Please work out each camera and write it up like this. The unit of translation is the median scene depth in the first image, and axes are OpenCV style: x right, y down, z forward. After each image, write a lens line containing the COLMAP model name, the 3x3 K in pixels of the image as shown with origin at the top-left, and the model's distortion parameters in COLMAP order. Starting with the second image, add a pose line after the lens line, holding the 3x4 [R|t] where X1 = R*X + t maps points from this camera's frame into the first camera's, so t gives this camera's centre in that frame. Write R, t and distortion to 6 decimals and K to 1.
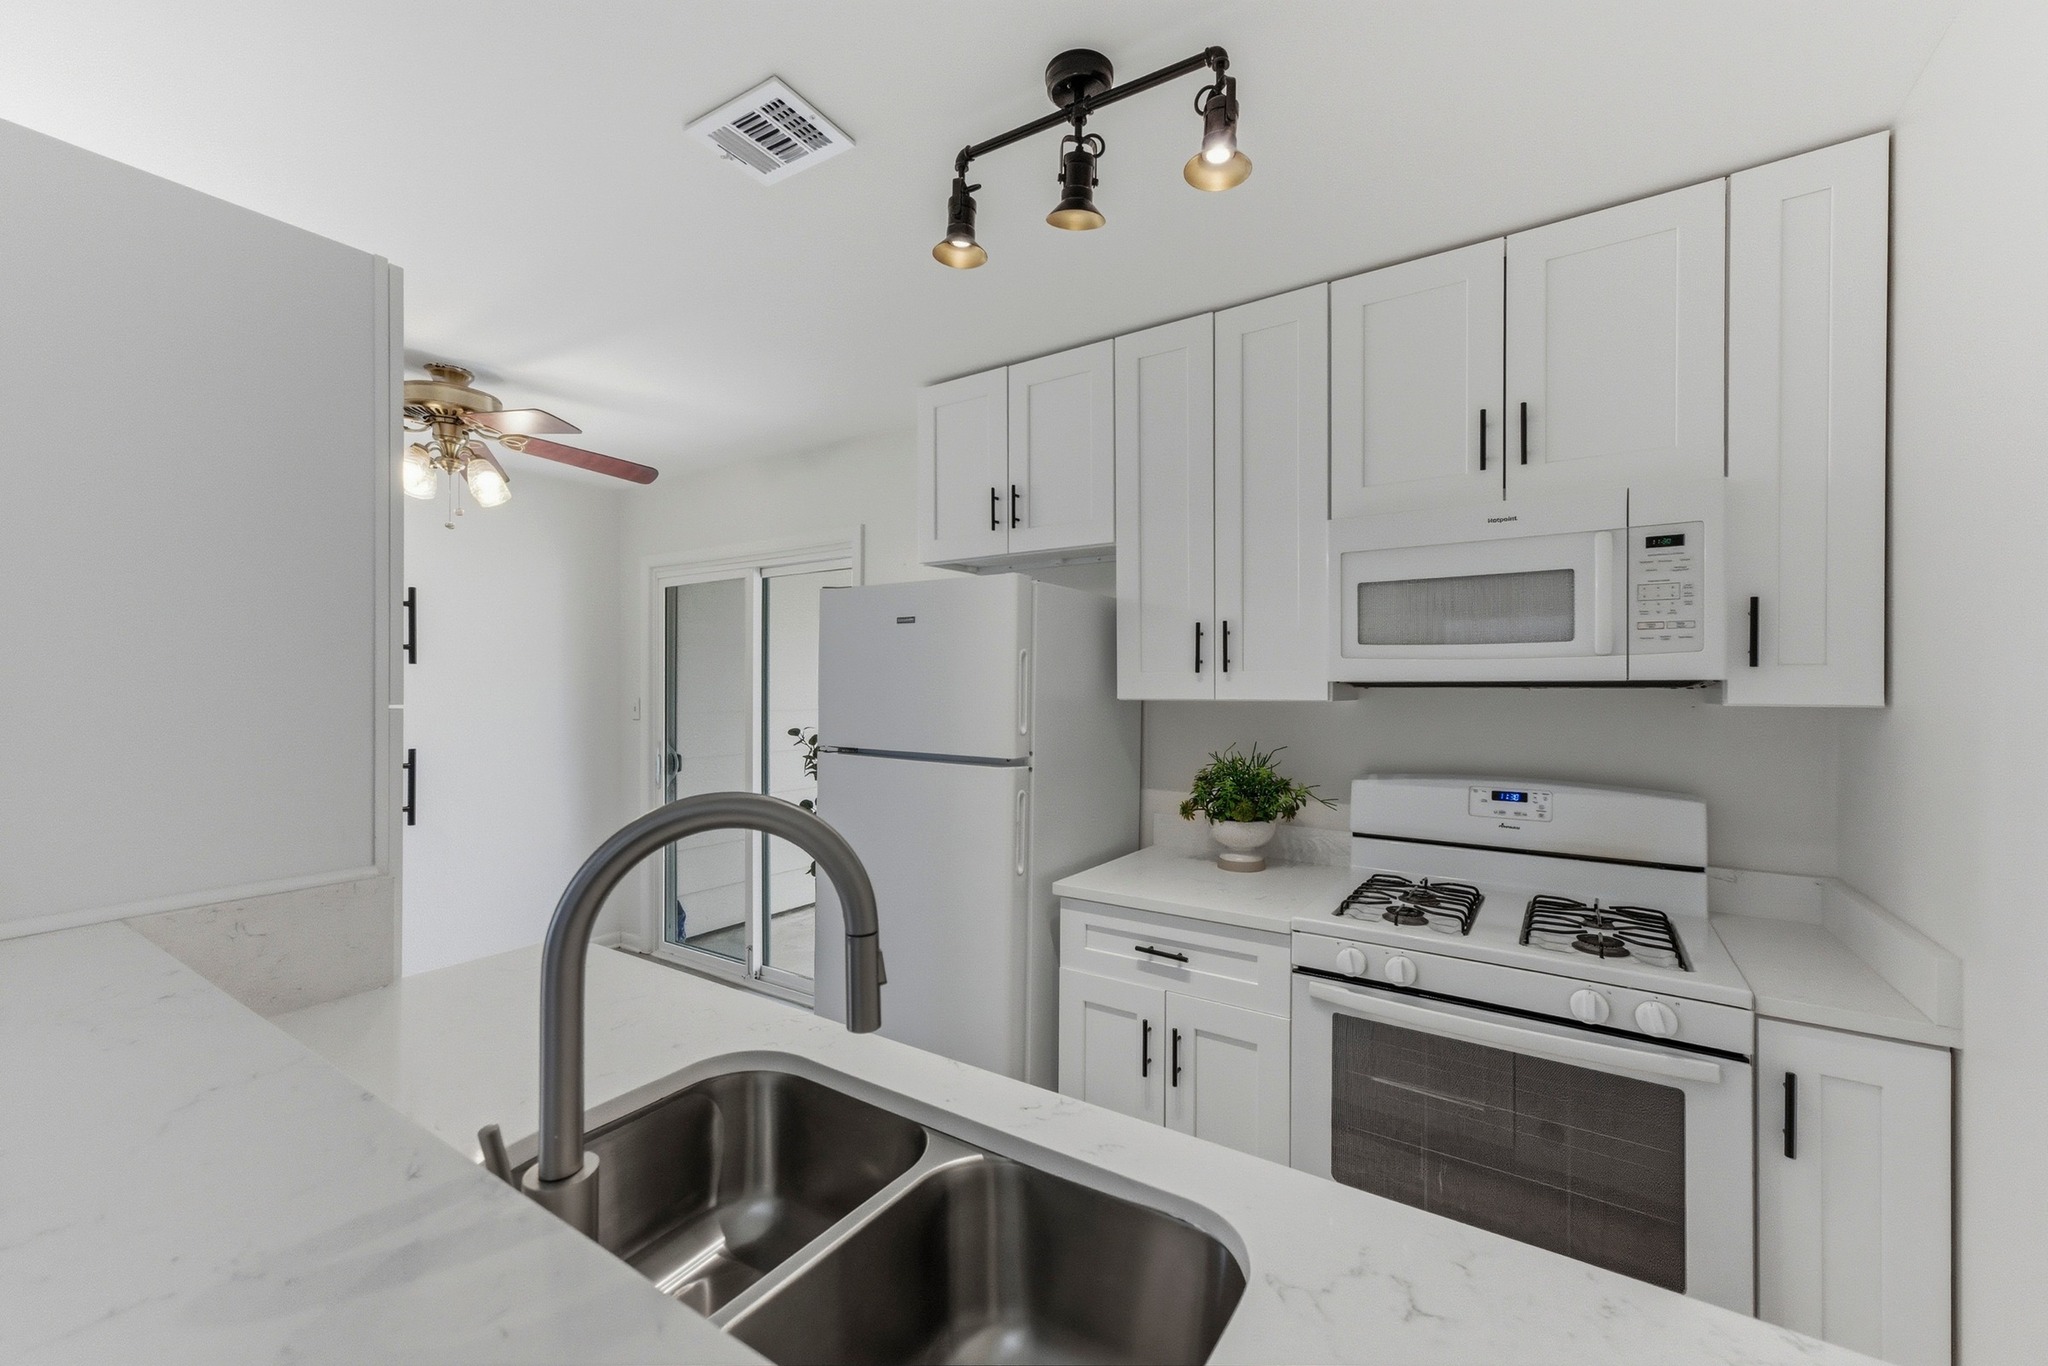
lens RADIAL K [[805.9, 0, 1036.5], [0, 805.9, 684.7], [0, 0, 1]] dist [0.003024, 0.000191]
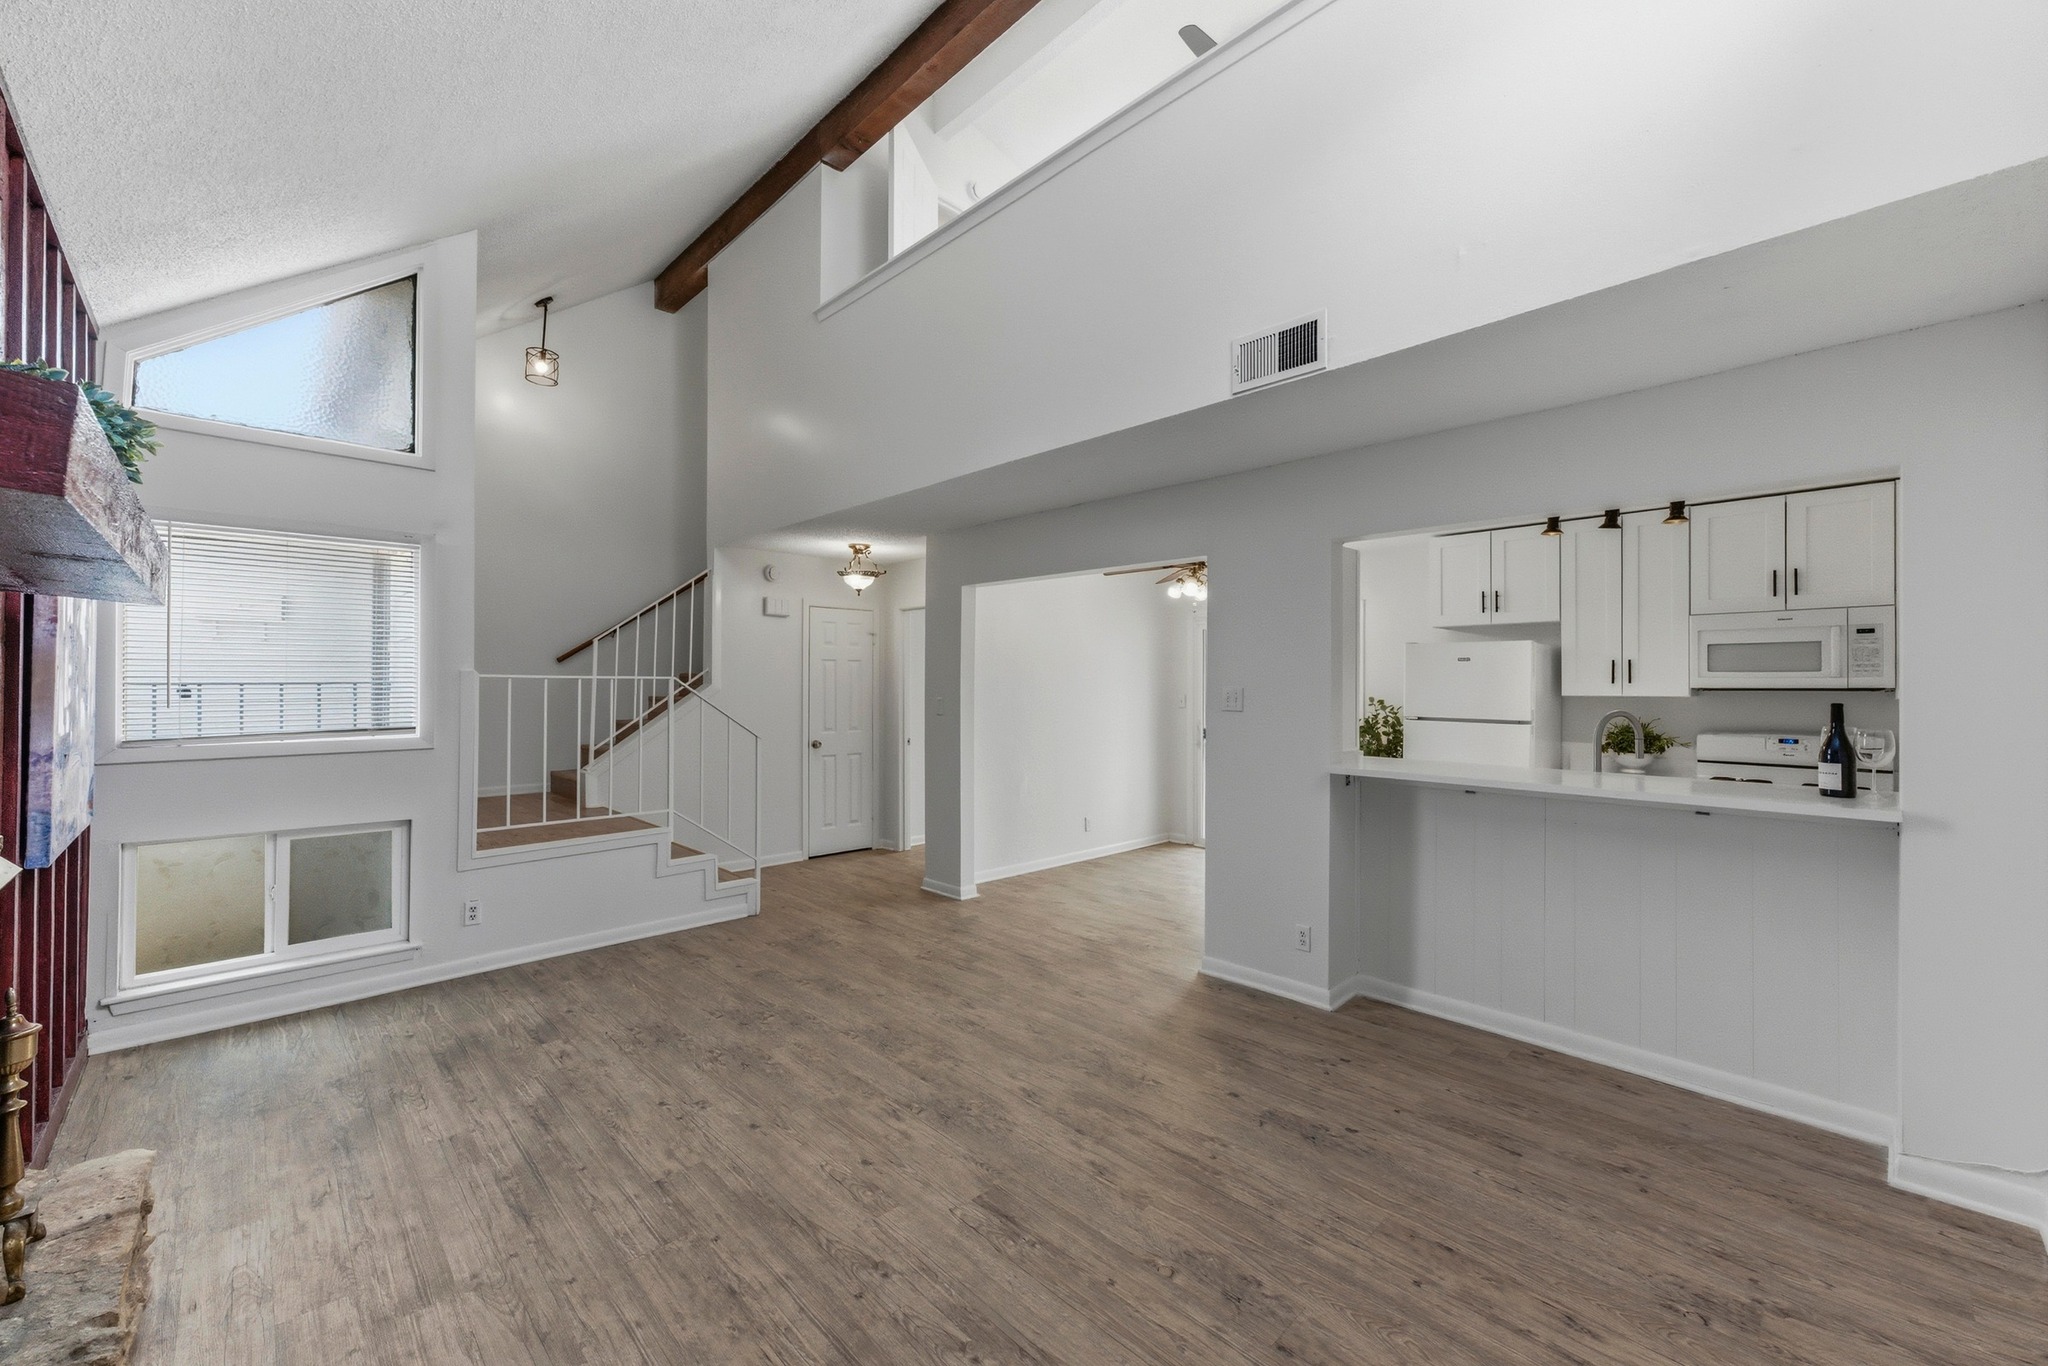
lens RADIAL K [[805.9, 0, 1006.4], [0, 805.9, 682.8], [0, 0, 1]] dist [0.003024, 0.000191]
pose [[0.974062, 0.003071, -0.226261, -0.893722], [-0.004573, 0.999971, -0.006112, 0.004914], [0.226236, 0.006988, 0.974047, -1.467928]]
